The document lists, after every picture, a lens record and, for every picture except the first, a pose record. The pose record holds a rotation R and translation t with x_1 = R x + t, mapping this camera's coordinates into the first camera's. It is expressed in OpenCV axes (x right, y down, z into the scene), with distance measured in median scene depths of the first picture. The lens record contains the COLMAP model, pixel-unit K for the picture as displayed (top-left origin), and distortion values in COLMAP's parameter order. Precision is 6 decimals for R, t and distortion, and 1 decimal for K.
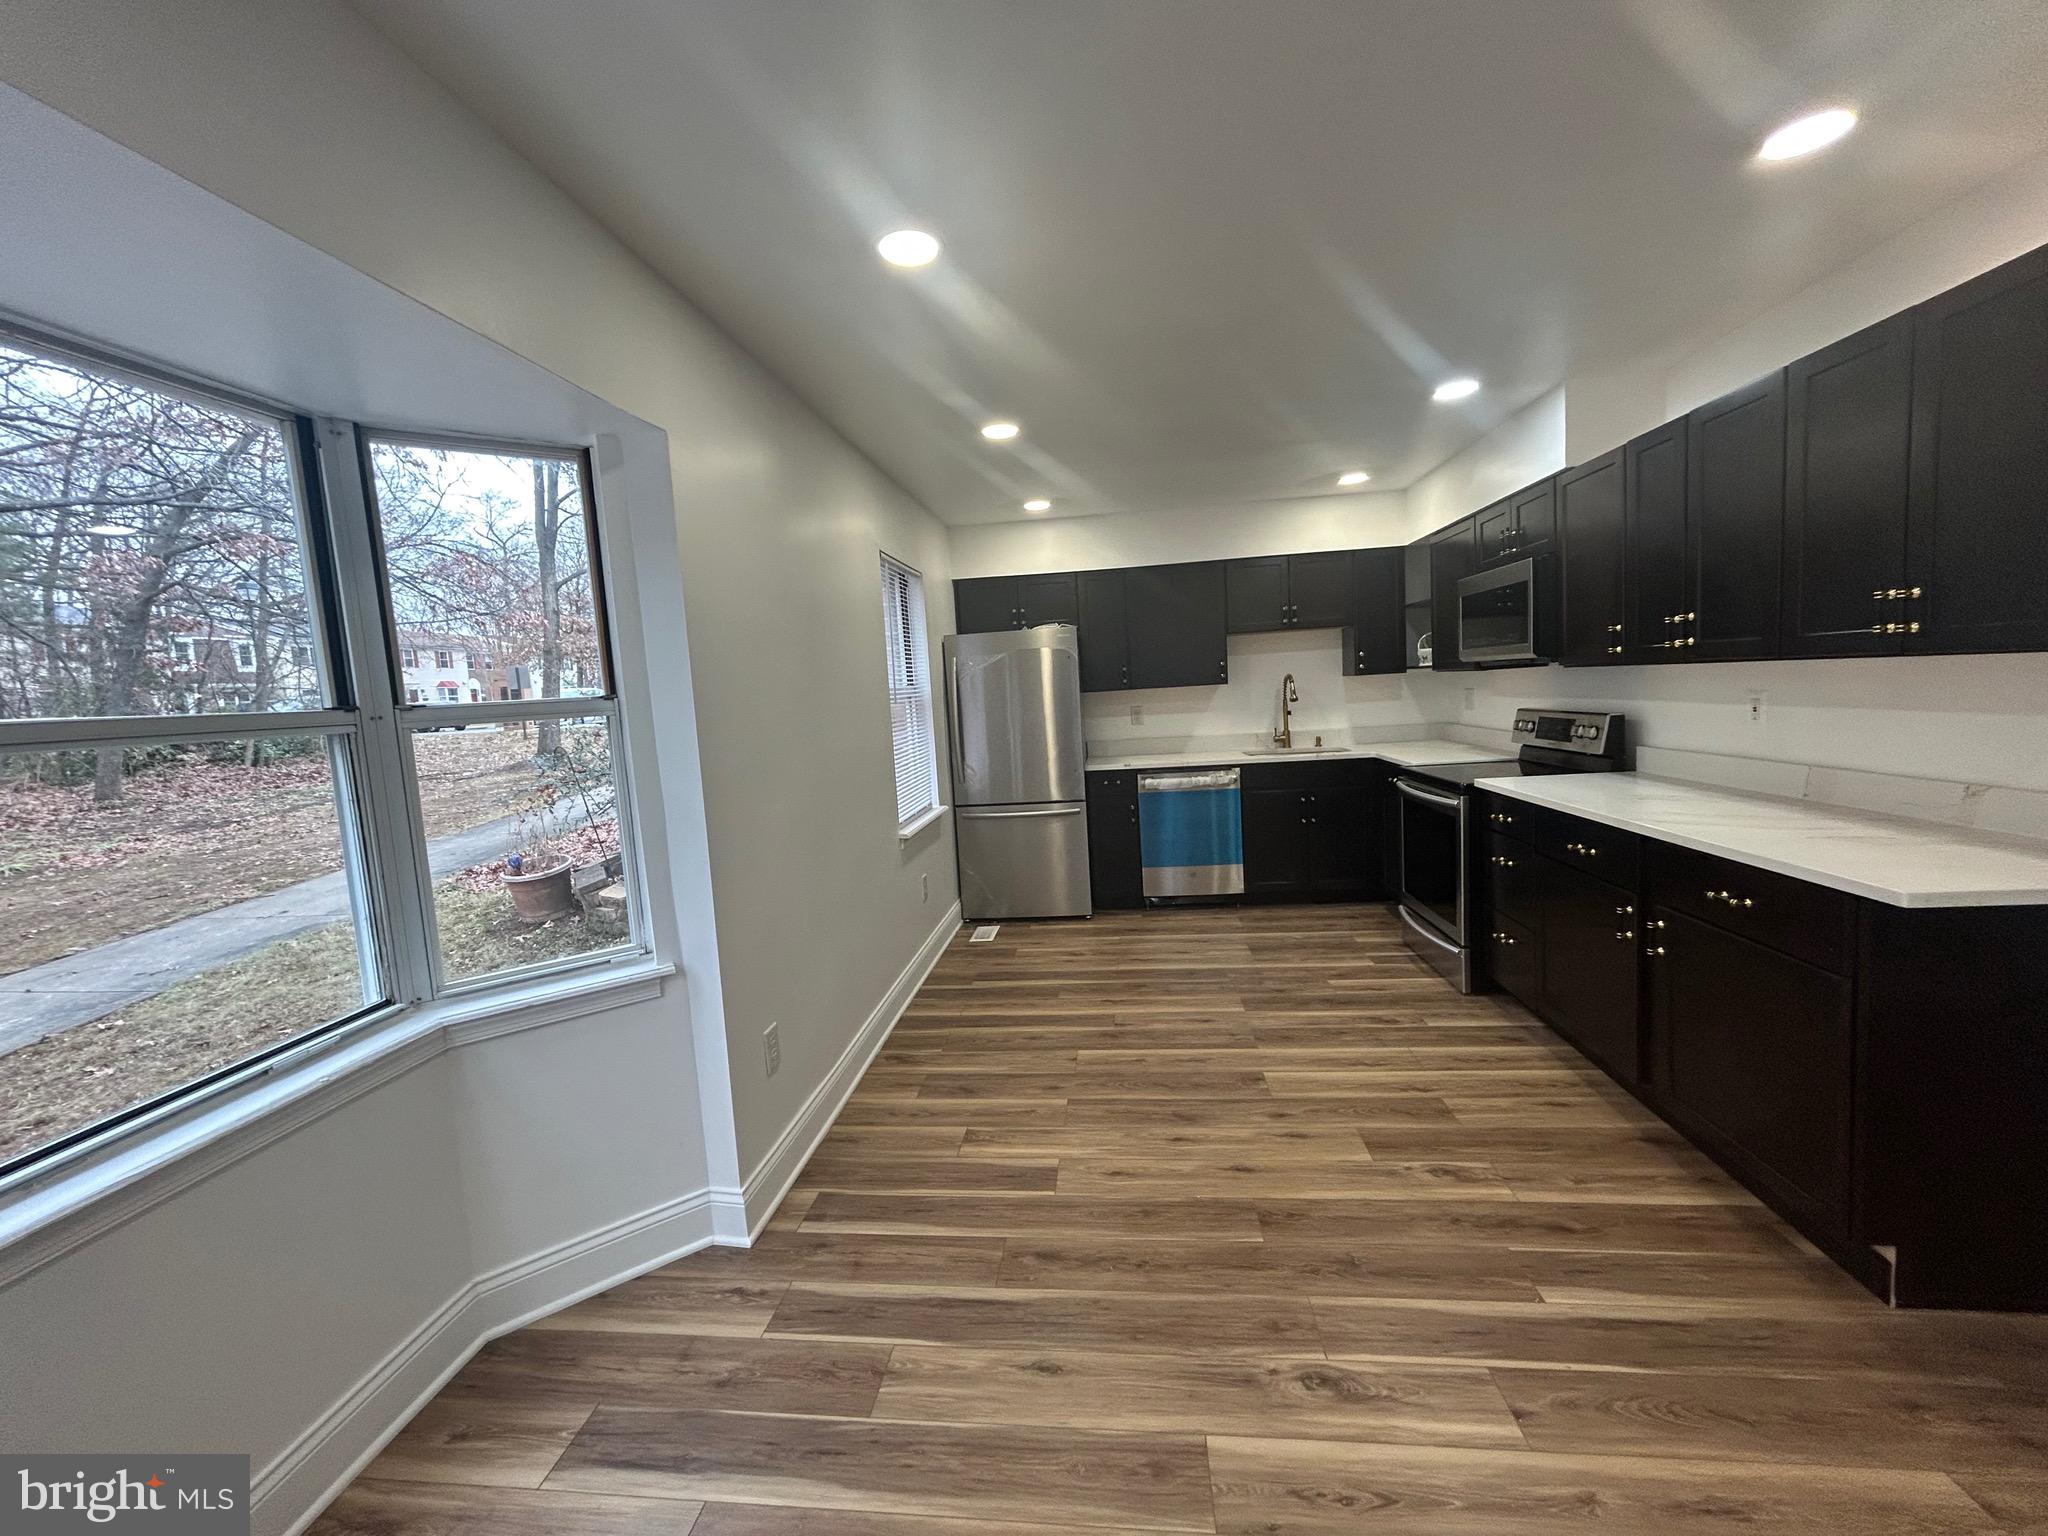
lens RADIAL K [[823.0, 0, 1016.6], [0, 823.0, 767.8], [0, 0, 1]] dist [-0.001536, 0.001104]
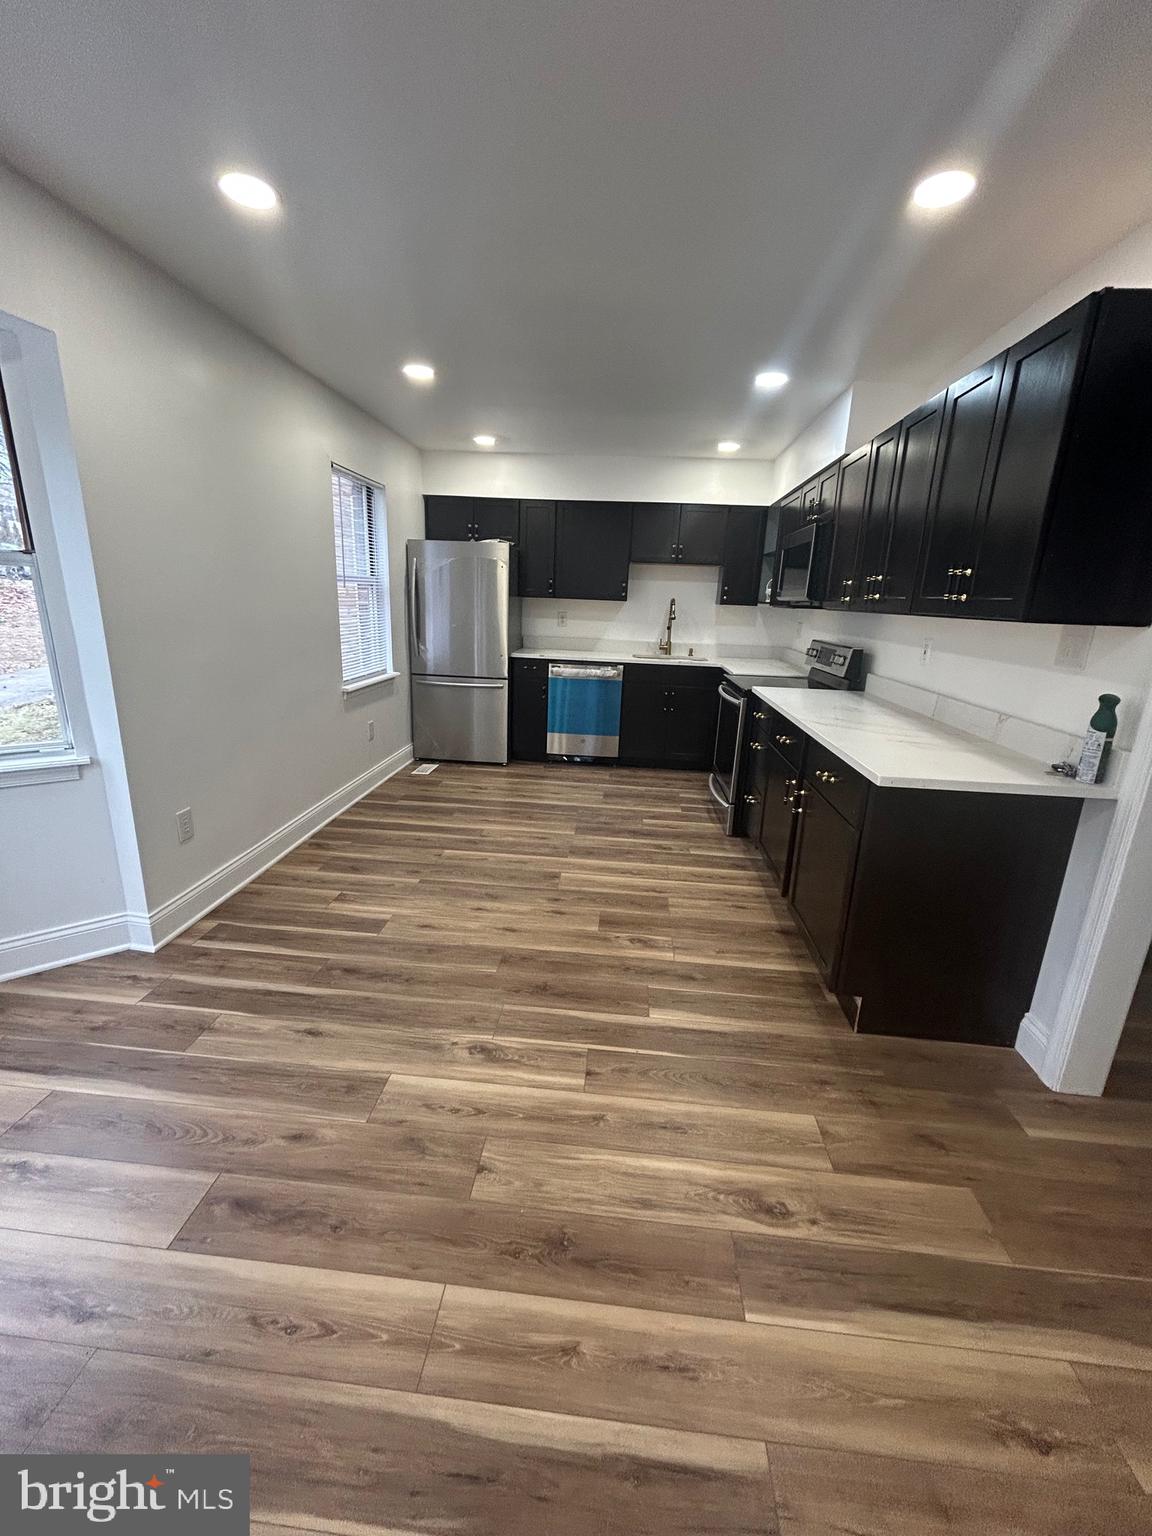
lens RADIAL K [[618.9, 0, 572.4], [0, 618.9, 766.6], [0, 0, 1]] dist [-0.002886, 0.002268]
pose [[0.994555, 0.088254, 0.055426, 0.280043], [-0.096448, 0.980935, 0.168714, -0.000303], [-0.039480, -0.173141, 0.984105, -0.049022]]
